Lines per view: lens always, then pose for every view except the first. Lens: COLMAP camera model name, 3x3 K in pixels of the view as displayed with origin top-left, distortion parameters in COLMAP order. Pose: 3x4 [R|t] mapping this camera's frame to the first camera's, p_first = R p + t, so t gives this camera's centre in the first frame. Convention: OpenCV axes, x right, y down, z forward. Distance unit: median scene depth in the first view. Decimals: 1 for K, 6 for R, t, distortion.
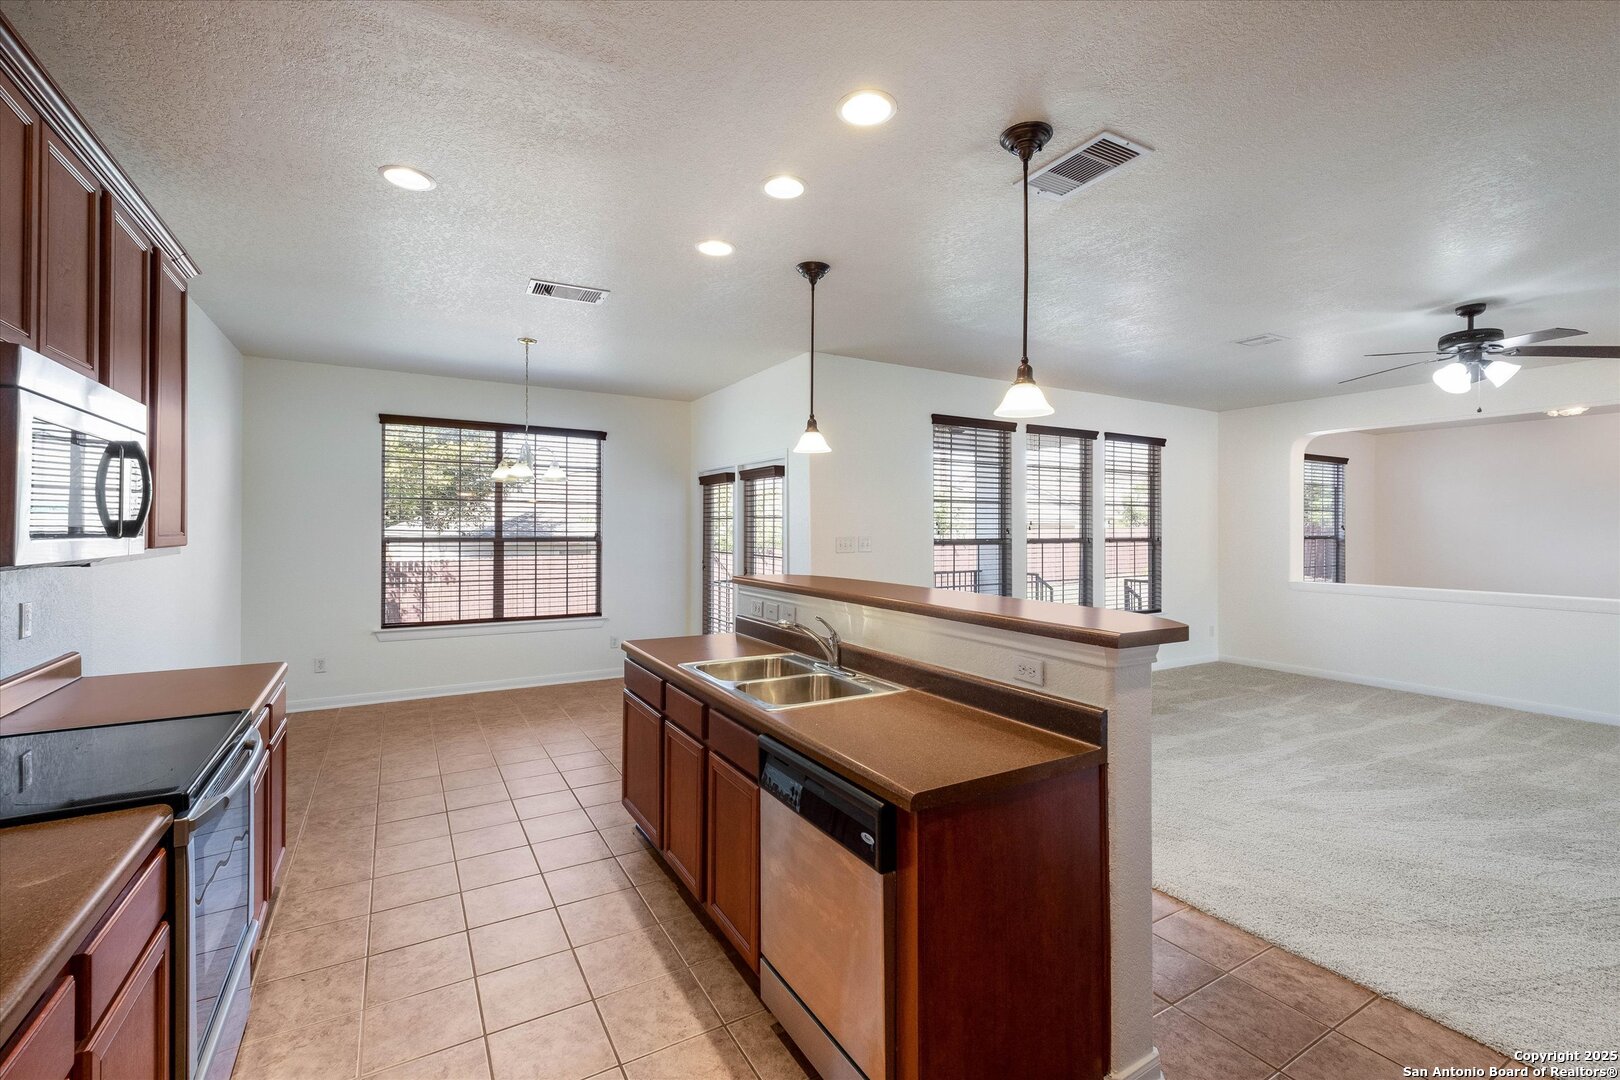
lens RADIAL K [[707.7, 0, 822.1], [0, 707.7, 529.5], [0, 0, 1]] dist [0.016190, -0.001253]
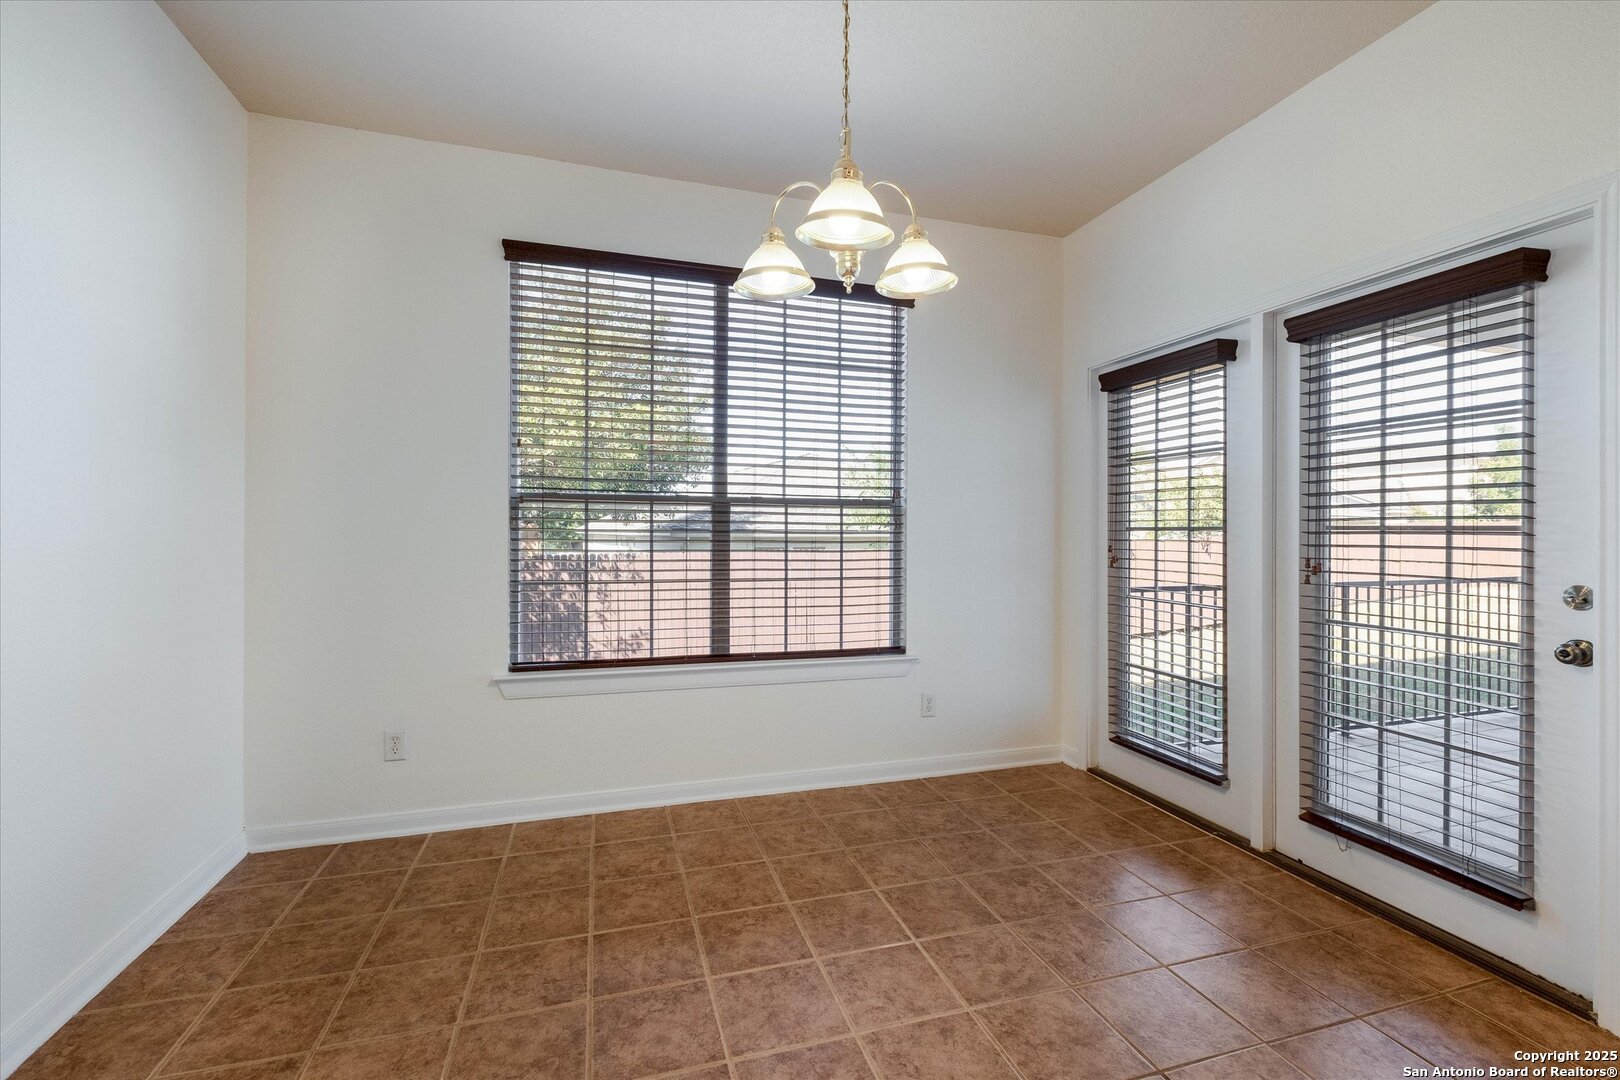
lens RADIAL K [[707.7, 0, 803.0], [0, 707.7, 552.1], [0, 0, 1]] dist [0.016190, -0.001253]
pose [[0.969805, 0.004556, -0.243839, -0.273241], [0.000596, 0.999778, 0.021052, 0.040559], [0.243880, -0.020562, 0.969587, 0.520840]]
